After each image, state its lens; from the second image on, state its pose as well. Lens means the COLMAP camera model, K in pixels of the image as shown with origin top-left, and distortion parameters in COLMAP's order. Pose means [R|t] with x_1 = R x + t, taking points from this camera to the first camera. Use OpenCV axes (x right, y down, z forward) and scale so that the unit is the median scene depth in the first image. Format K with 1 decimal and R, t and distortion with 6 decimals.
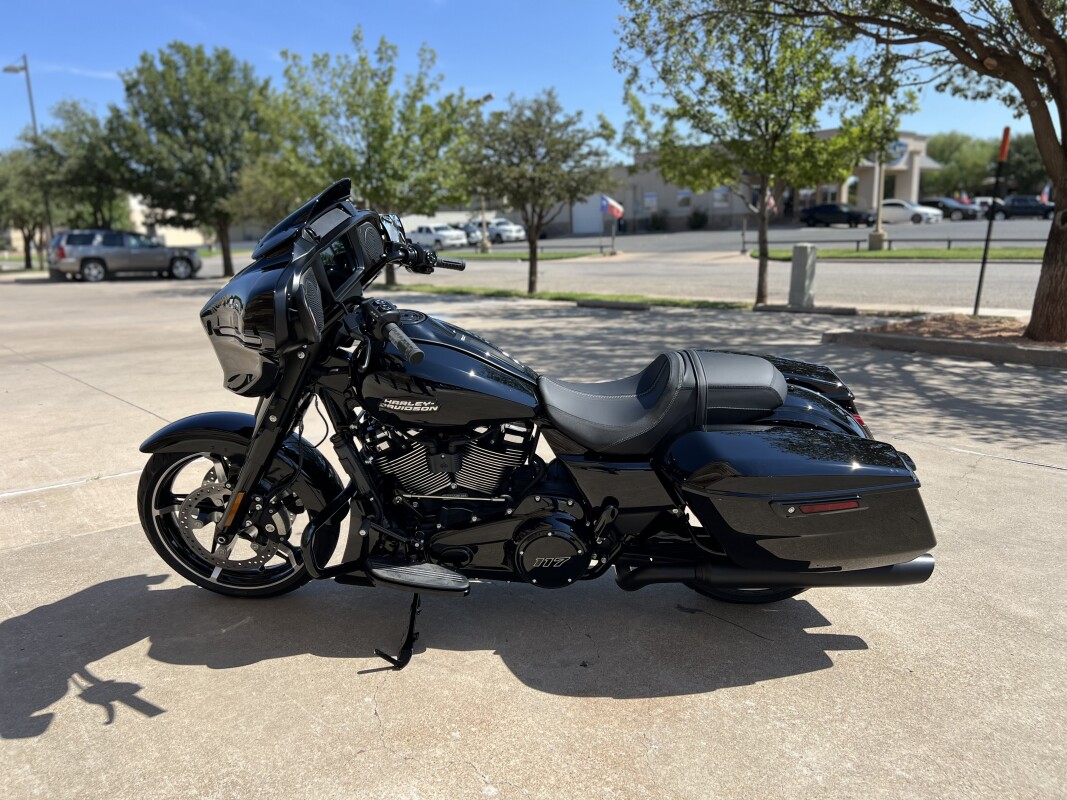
lens RADIAL K [[809.8, 0, 542.7], [0, 809.8, 406.3], [0, 0, 1]] dist [0.044501, -0.046875]
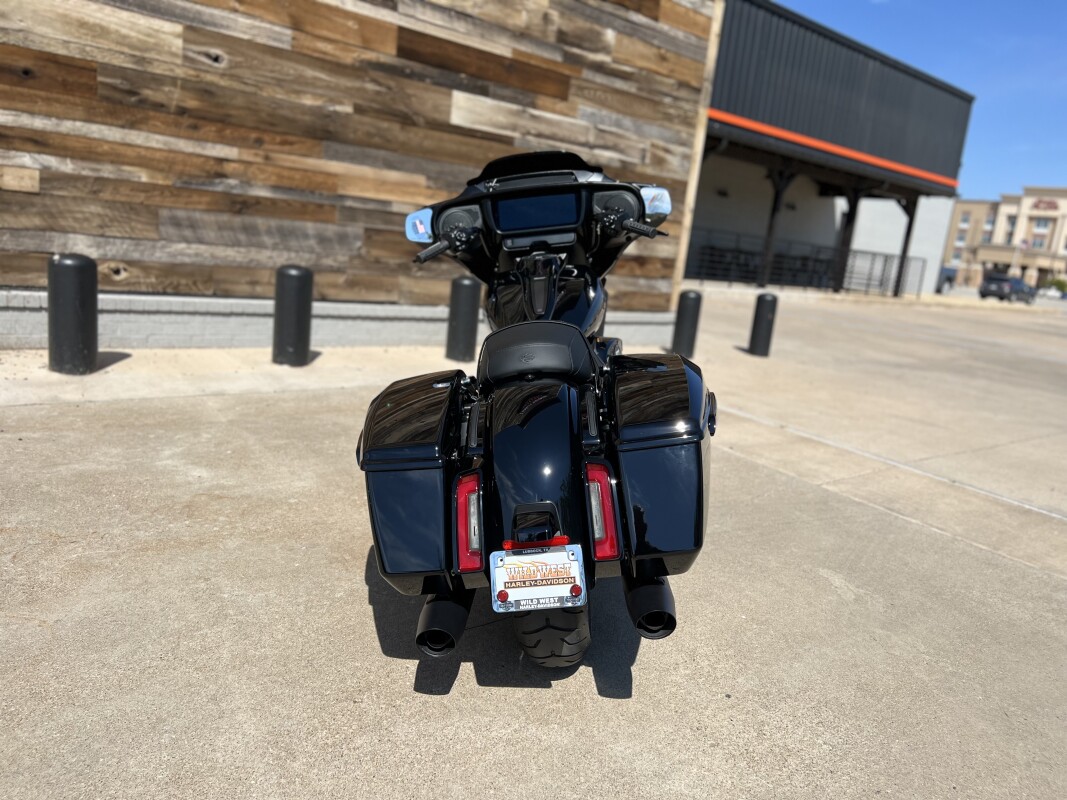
lens RADIAL K [[809.8, 0, 535.7], [0, 809.8, 404.6], [0, 0, 1]] dist [0.044501, -0.046875]
pose [[-0.013695, 0.245406, -0.969324, 0.179474], [-0.322914, 0.916386, 0.236566, -0.031448], [0.946329, 0.316248, 0.066696, 0.156180]]
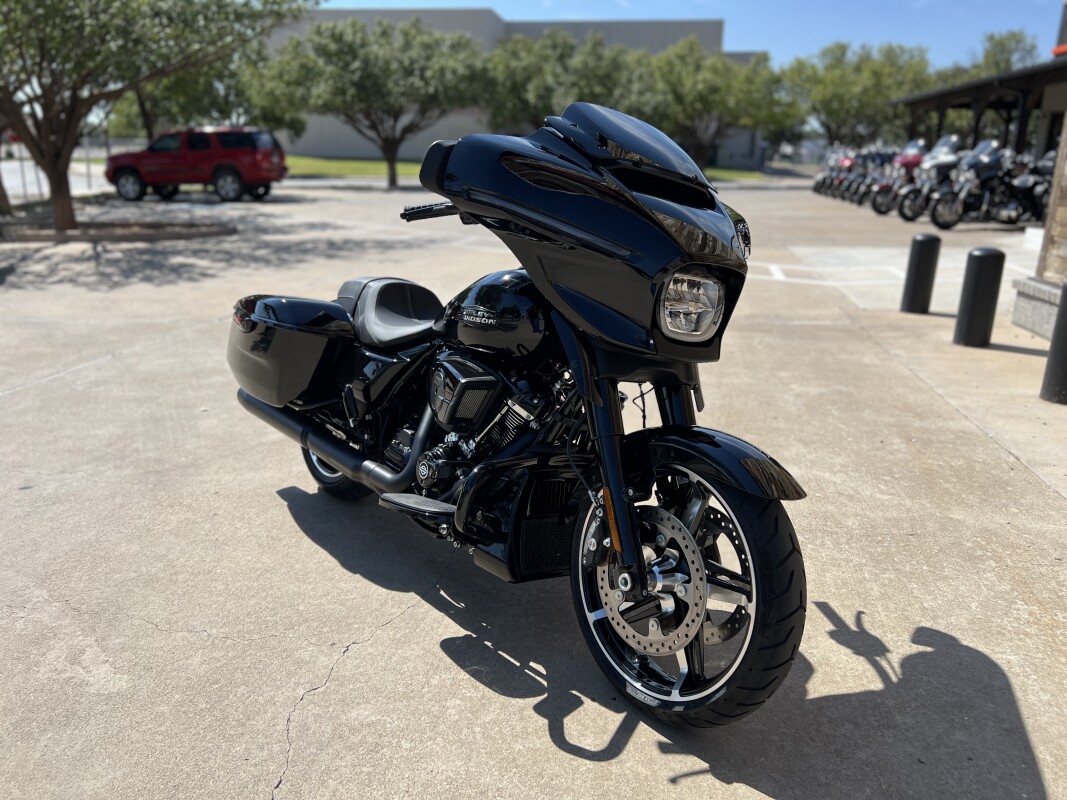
lens RADIAL K [[809.8, 0, 529.8], [0, 809.8, 405.3], [0, 0, 1]] dist [0.044501, -0.046875]
pose [[-0.639788, -0.196302, 0.743059, -0.140361], [0.176053, 0.903690, 0.390321, -0.052812], [-0.748116, 0.380540, -0.543610, 0.254268]]
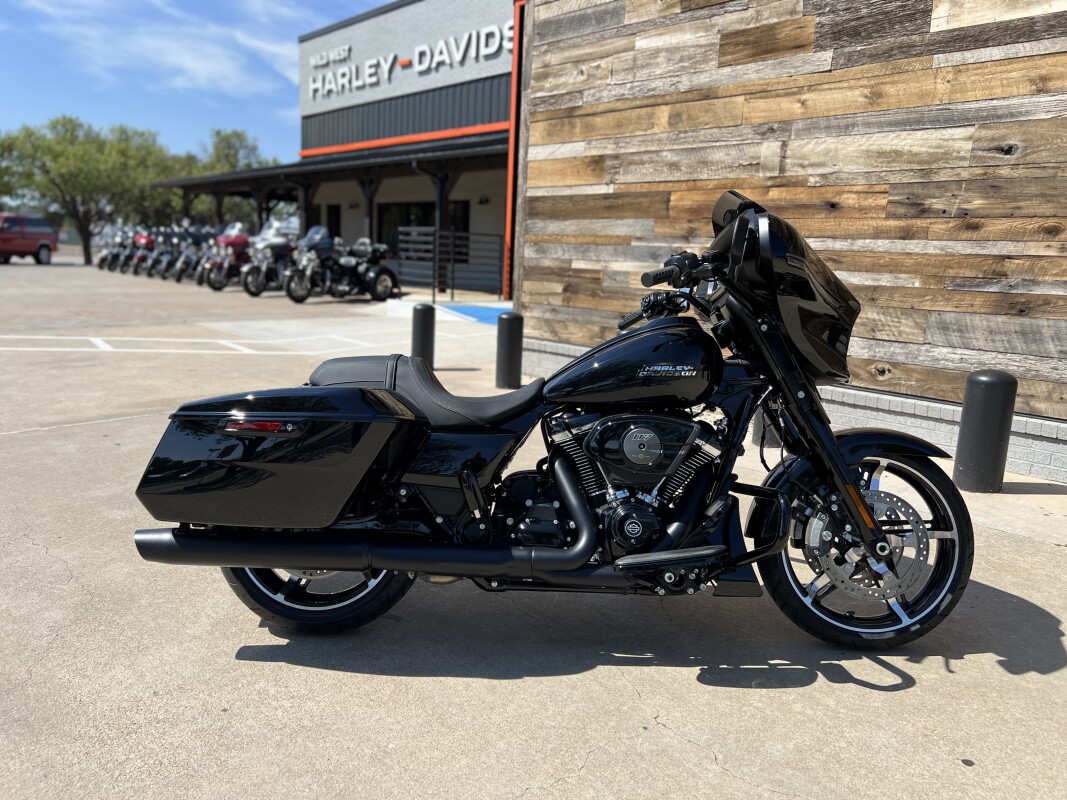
lens RADIAL K [[809.8, 0, 535.2], [0, 809.8, 403.0], [0, 0, 1]] dist [0.044501, -0.046875]
pose [[-0.999867, -0.005799, -0.015271, 0.003859], [-0.011184, 0.924415, 0.381223, -0.066586], [0.011906, 0.381343, -0.924357, 0.324090]]
